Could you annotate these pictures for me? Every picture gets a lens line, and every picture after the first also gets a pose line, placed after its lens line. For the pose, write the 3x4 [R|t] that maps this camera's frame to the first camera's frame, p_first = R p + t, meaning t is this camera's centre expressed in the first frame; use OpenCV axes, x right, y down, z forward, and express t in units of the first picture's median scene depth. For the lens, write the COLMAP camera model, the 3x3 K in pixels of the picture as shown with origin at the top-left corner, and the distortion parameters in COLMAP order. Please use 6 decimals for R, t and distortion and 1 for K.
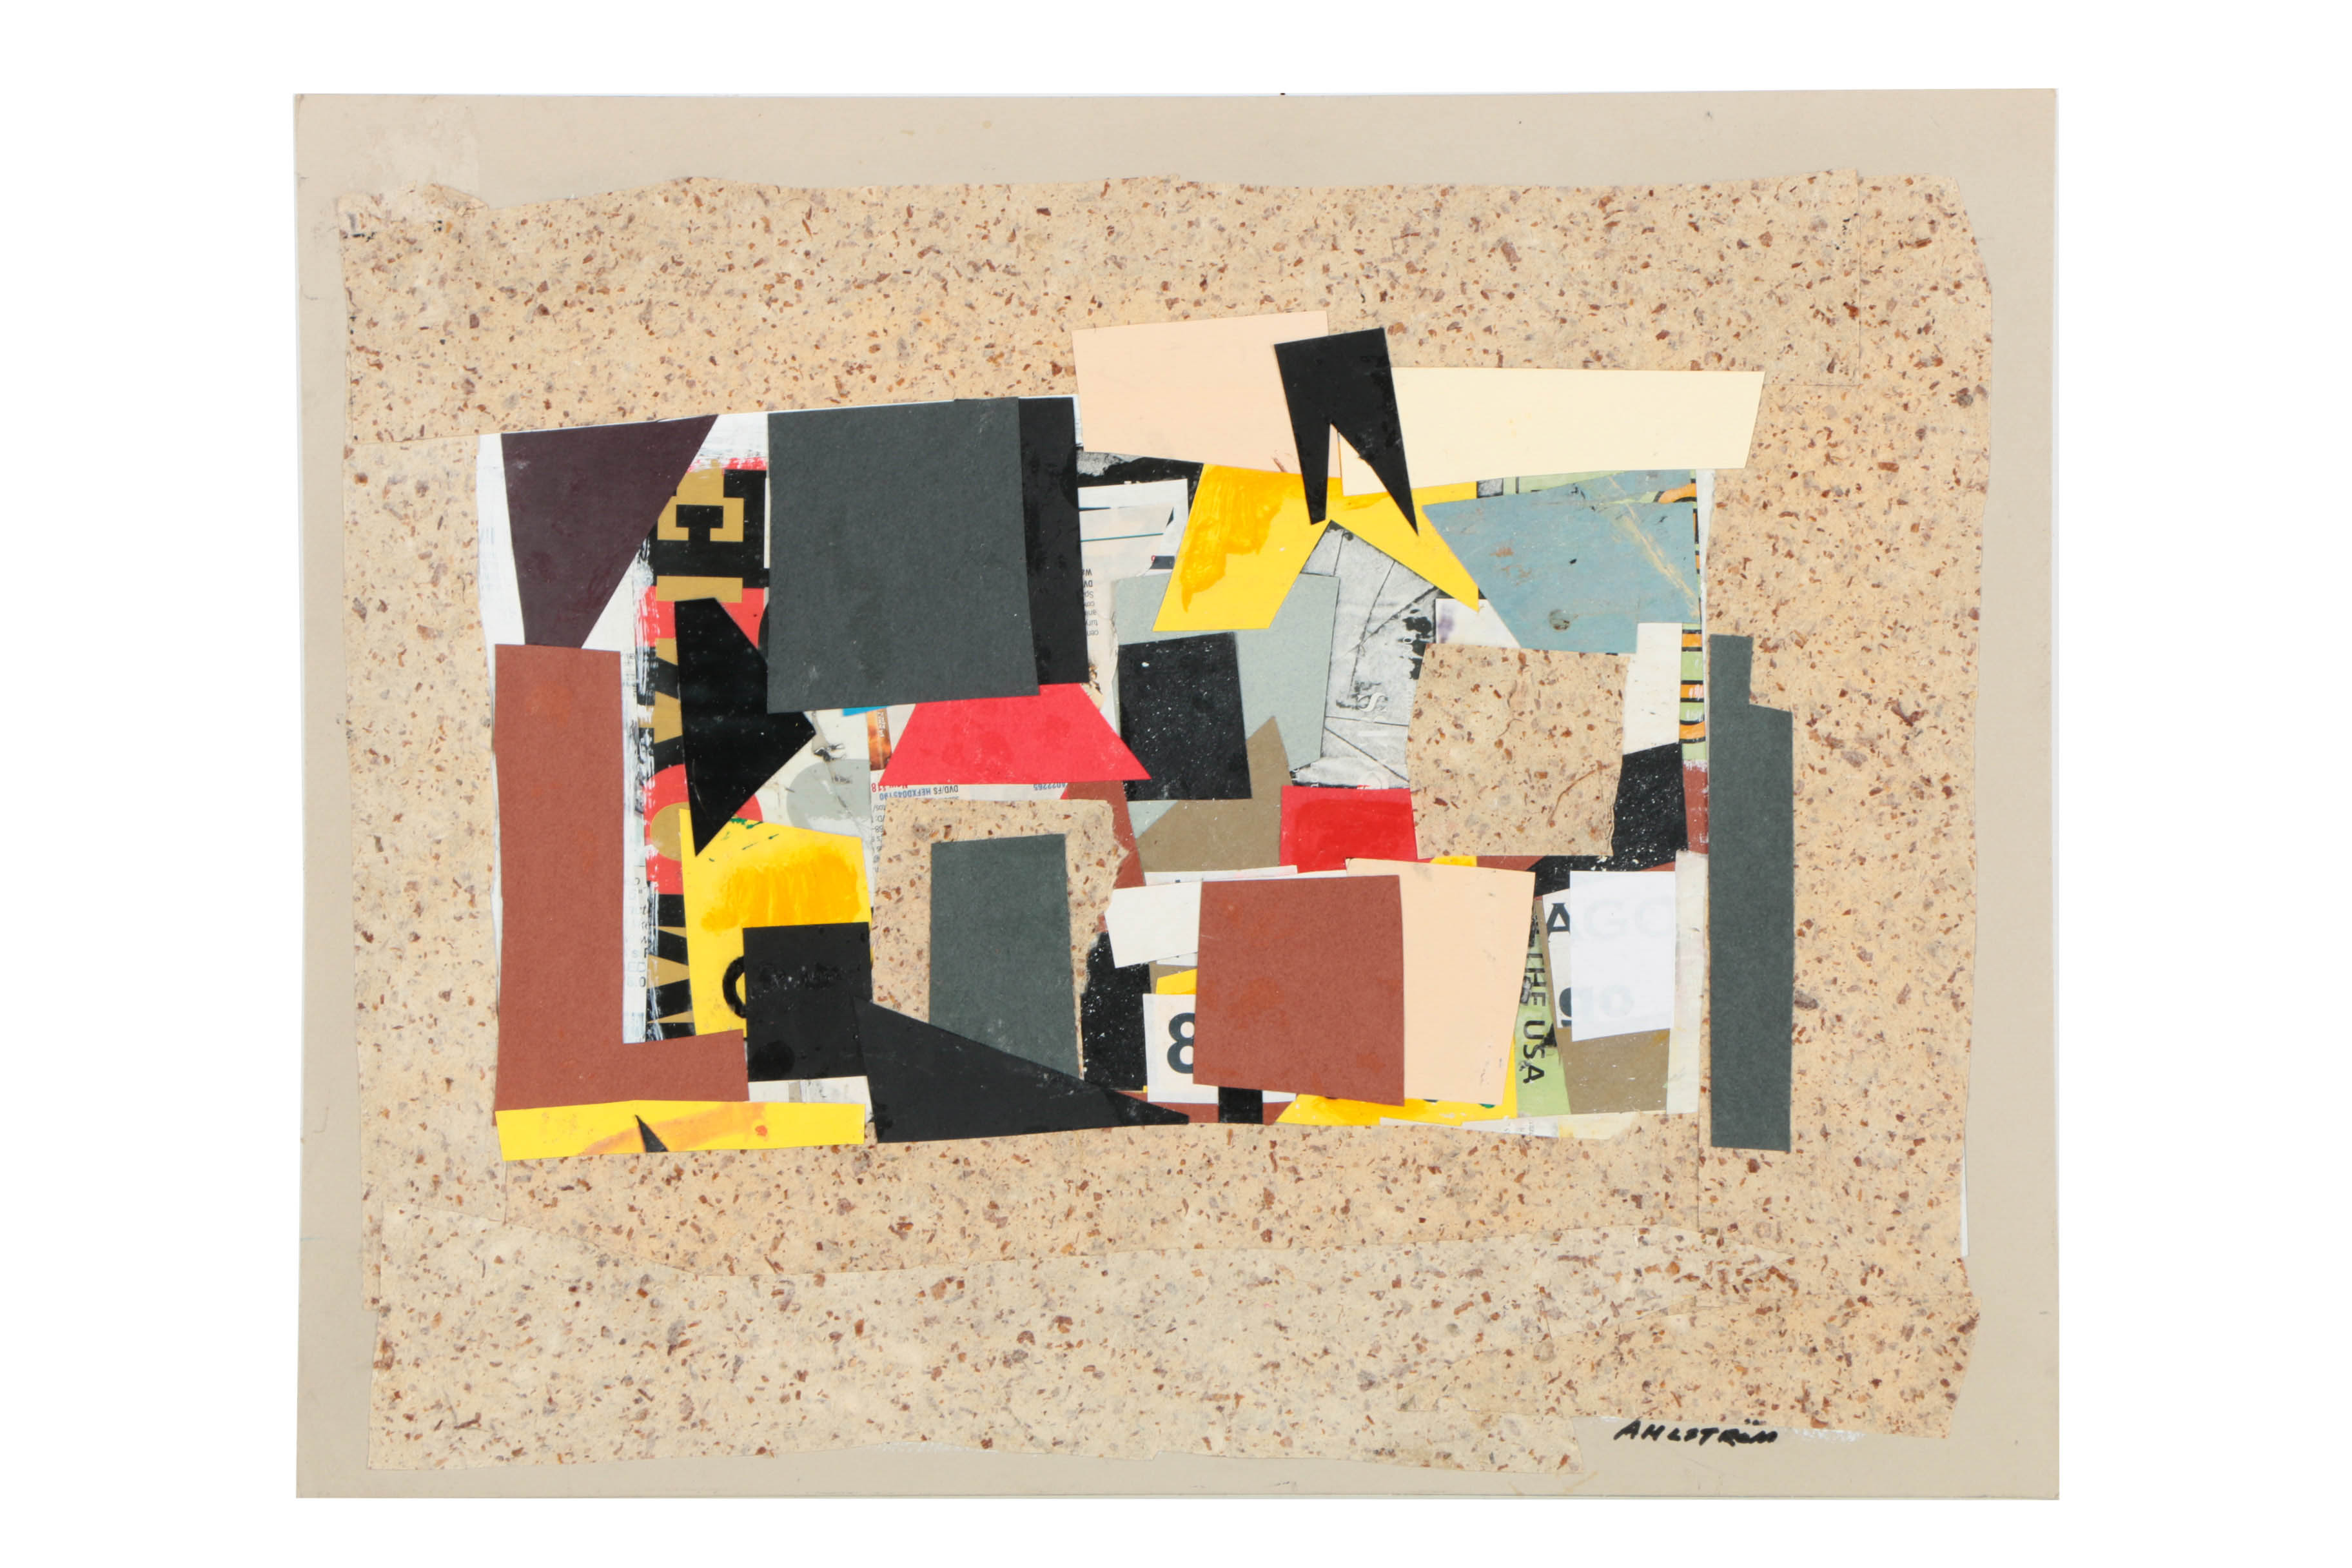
lens RADIAL K [[5329.5, 0, 1182.9], [0, 5329.5, 791.3], [0, 0, 1]] dist [0.212360, 0.000000]
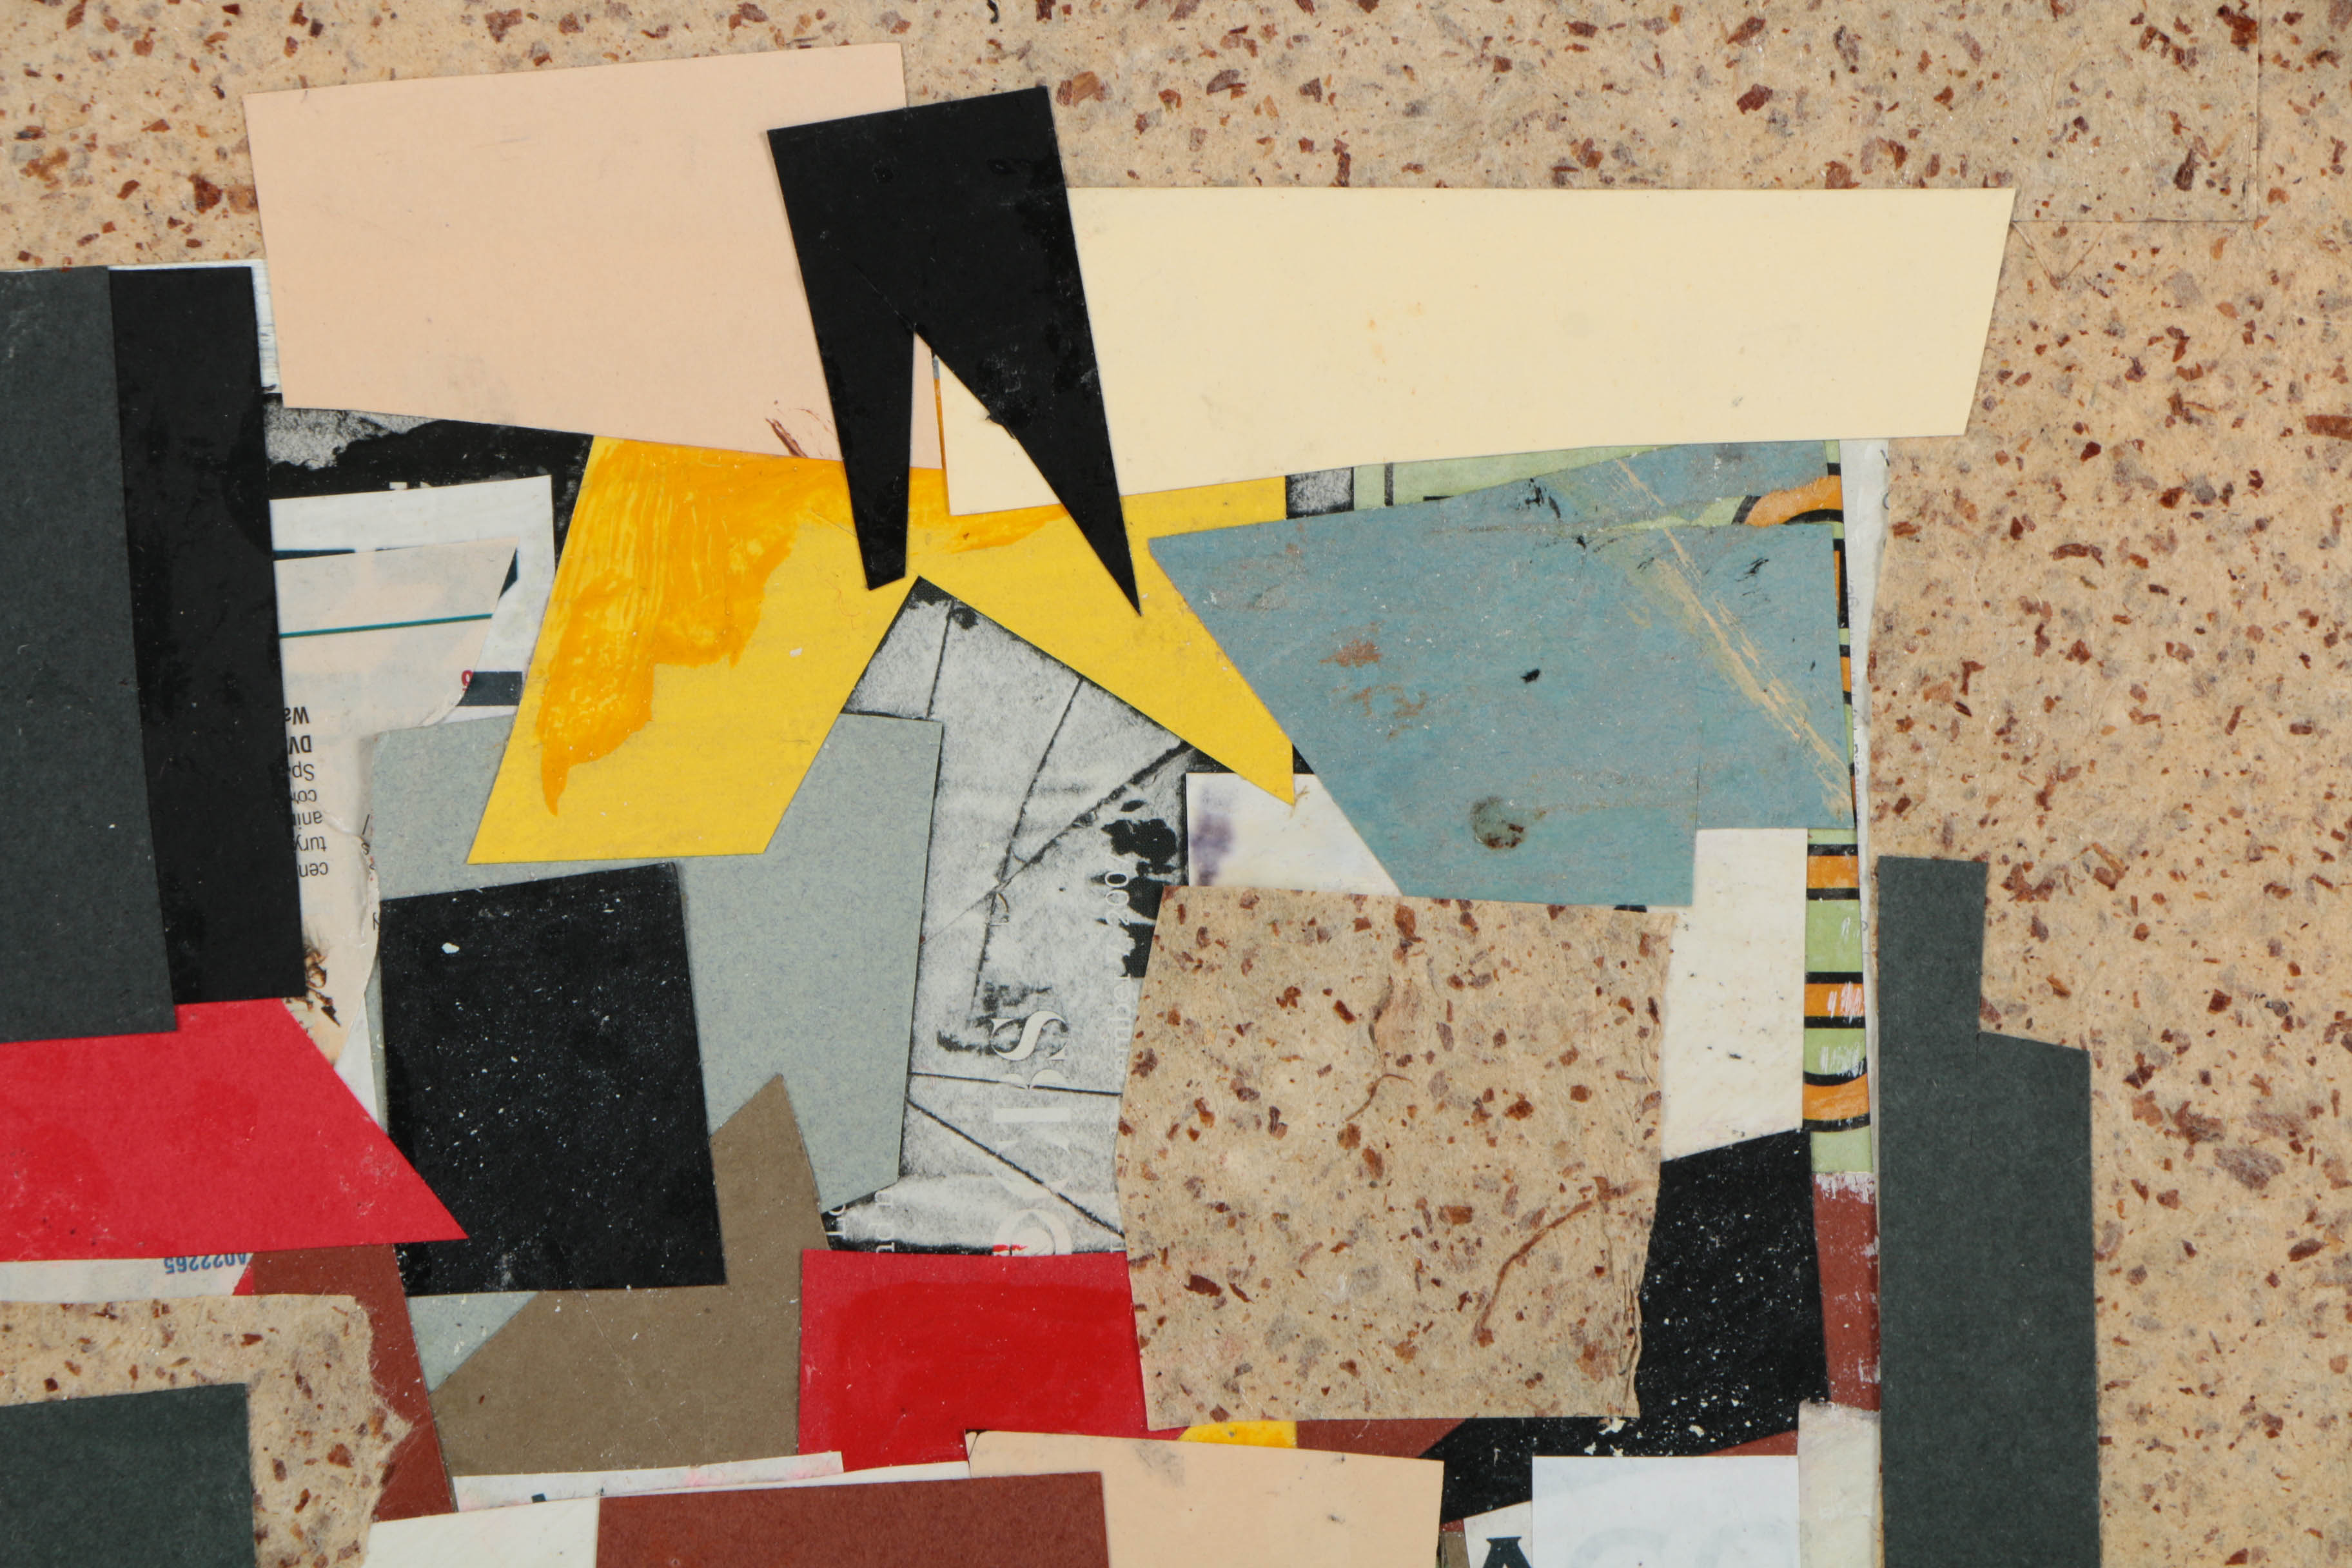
lens RADIAL K [[15177.8, 0, 1095.6], [0, 15177.8, 821.2], [0, 0, 1]] dist [2.271930, 0.000000]
pose [[0.999199, -0.010696, 0.038554, -0.002858], [0.012030, 0.999331, -0.034531, 0.006460], [-0.038159, 0.034967, 0.998660, -0.128833]]
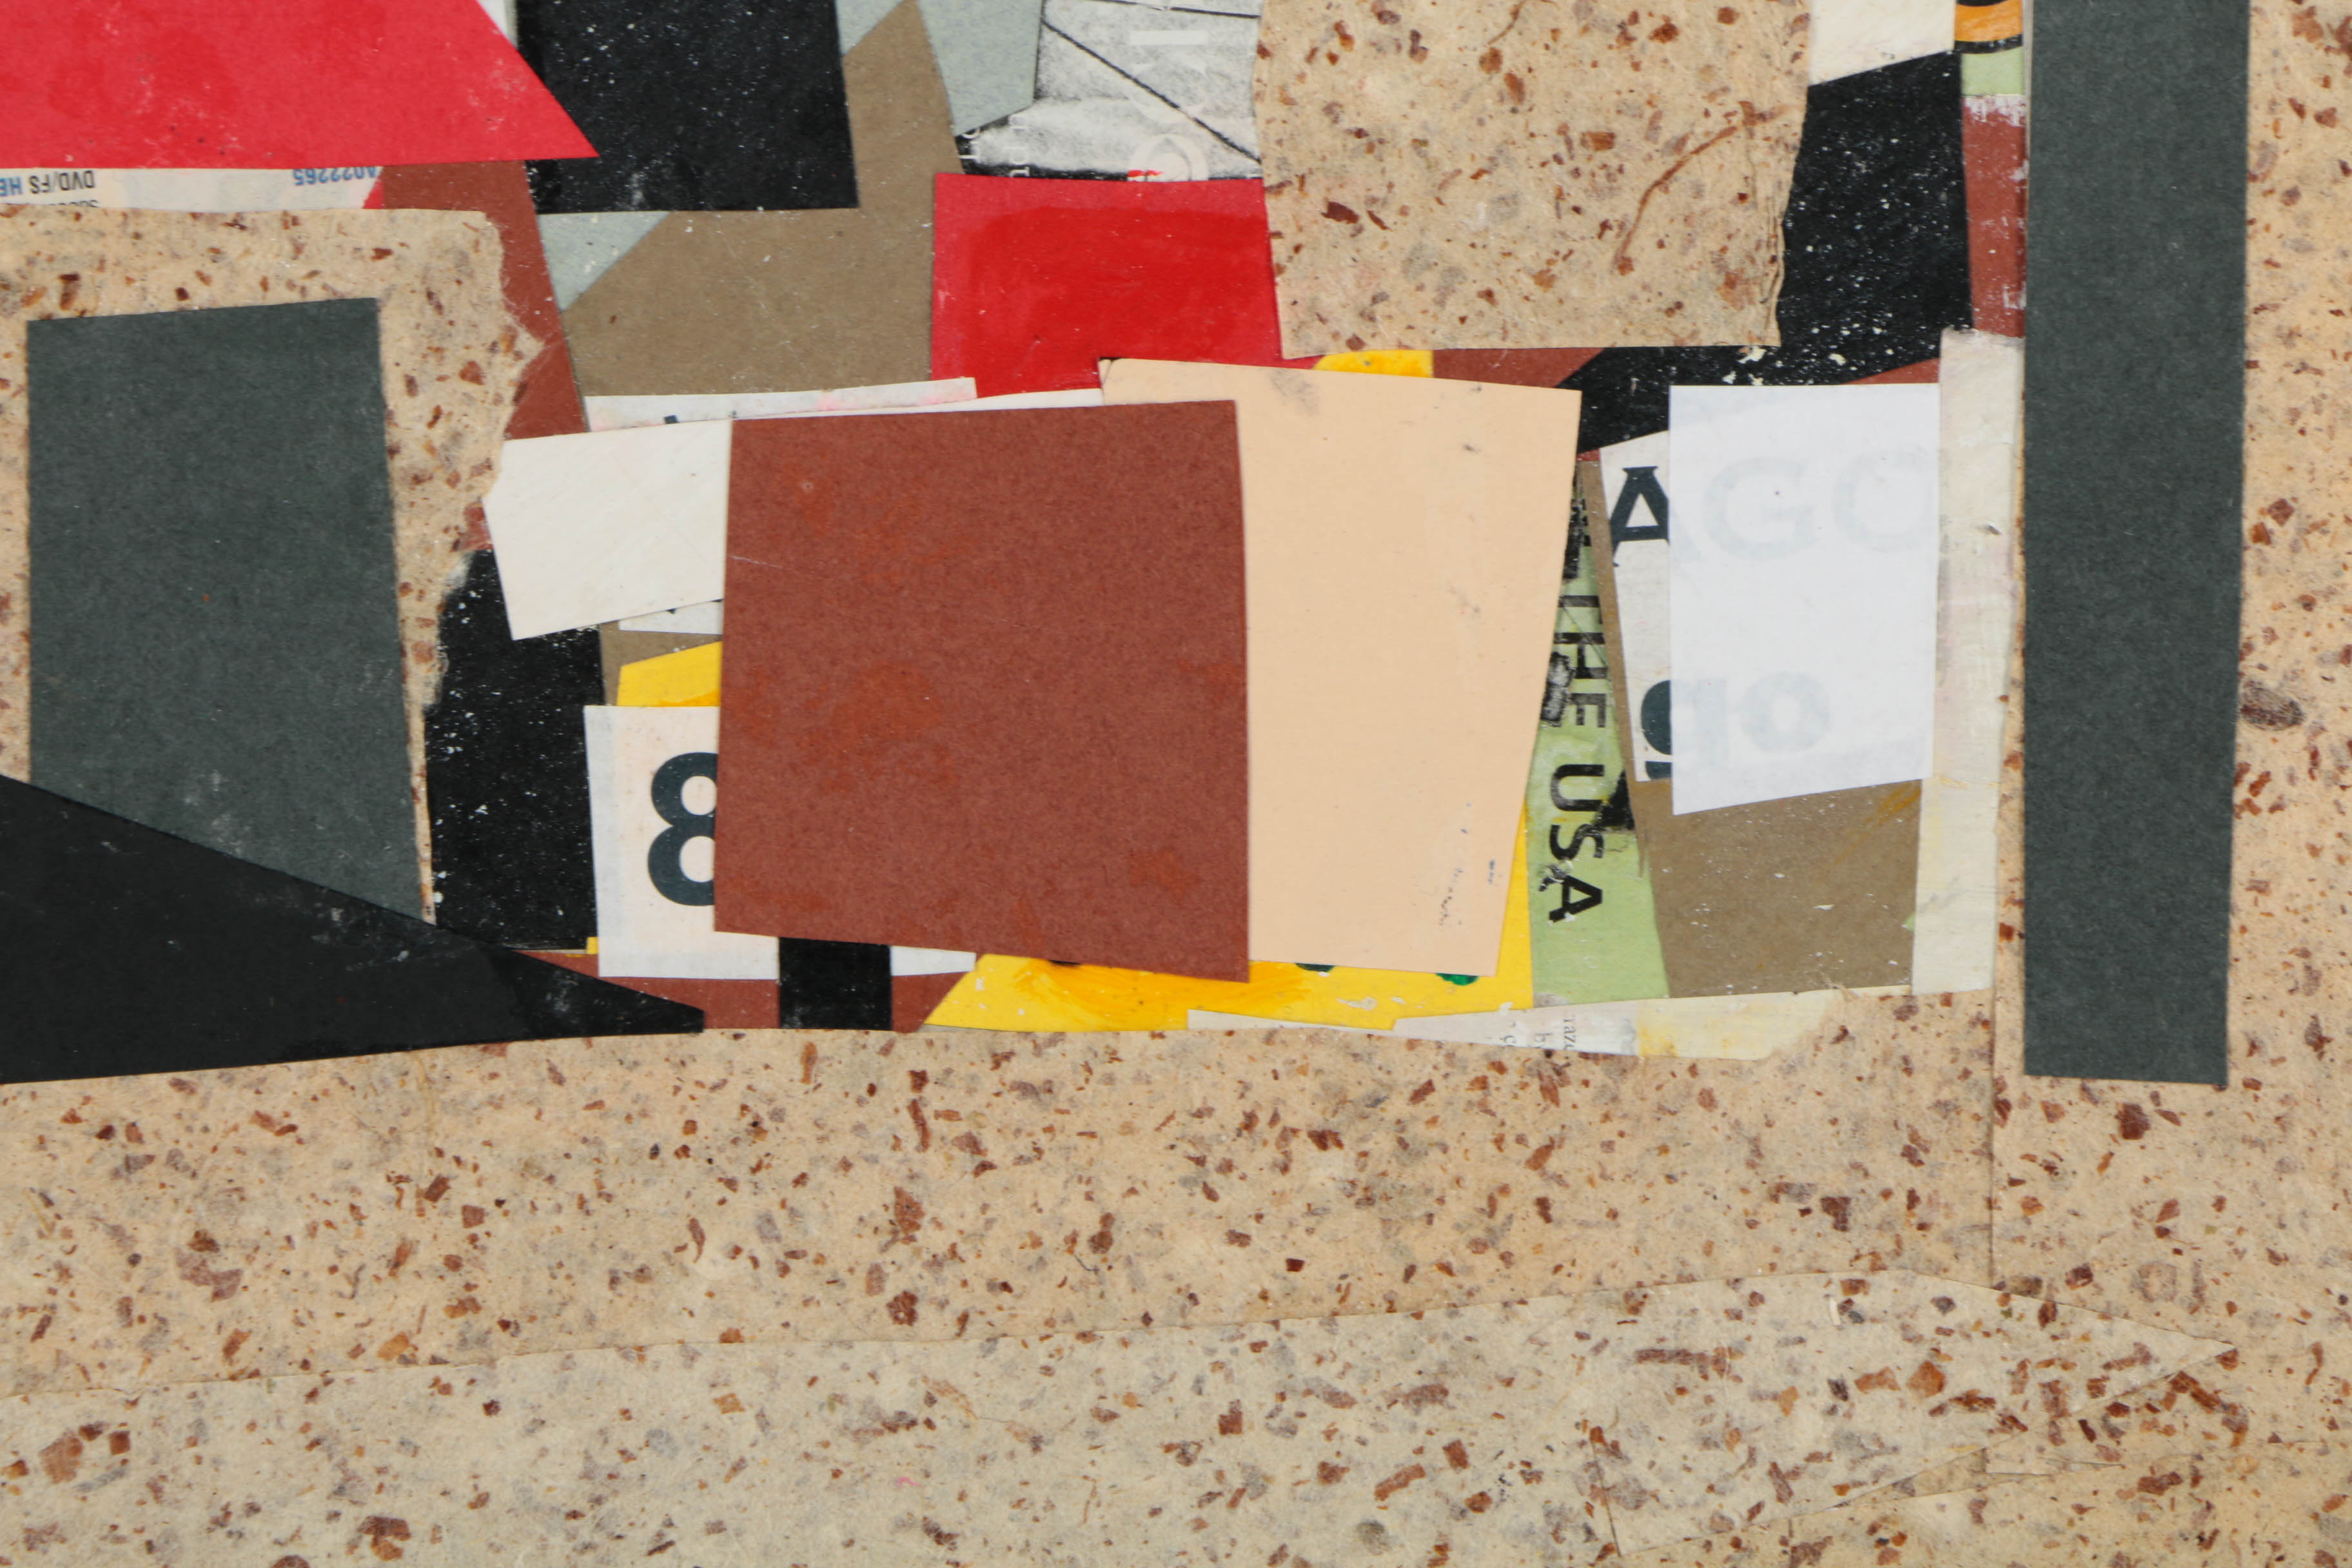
lens RADIAL K [[15177.8, 0, 1092.9], [0, 15177.8, 883.7], [0, 0, 1]] dist [2.271930, 0.000000]
pose [[0.999560, -0.005403, 0.029181, -0.002821], [0.004239, 0.999198, 0.039805, 0.006565], [-0.029372, -0.039664, 0.998781, -0.120050]]
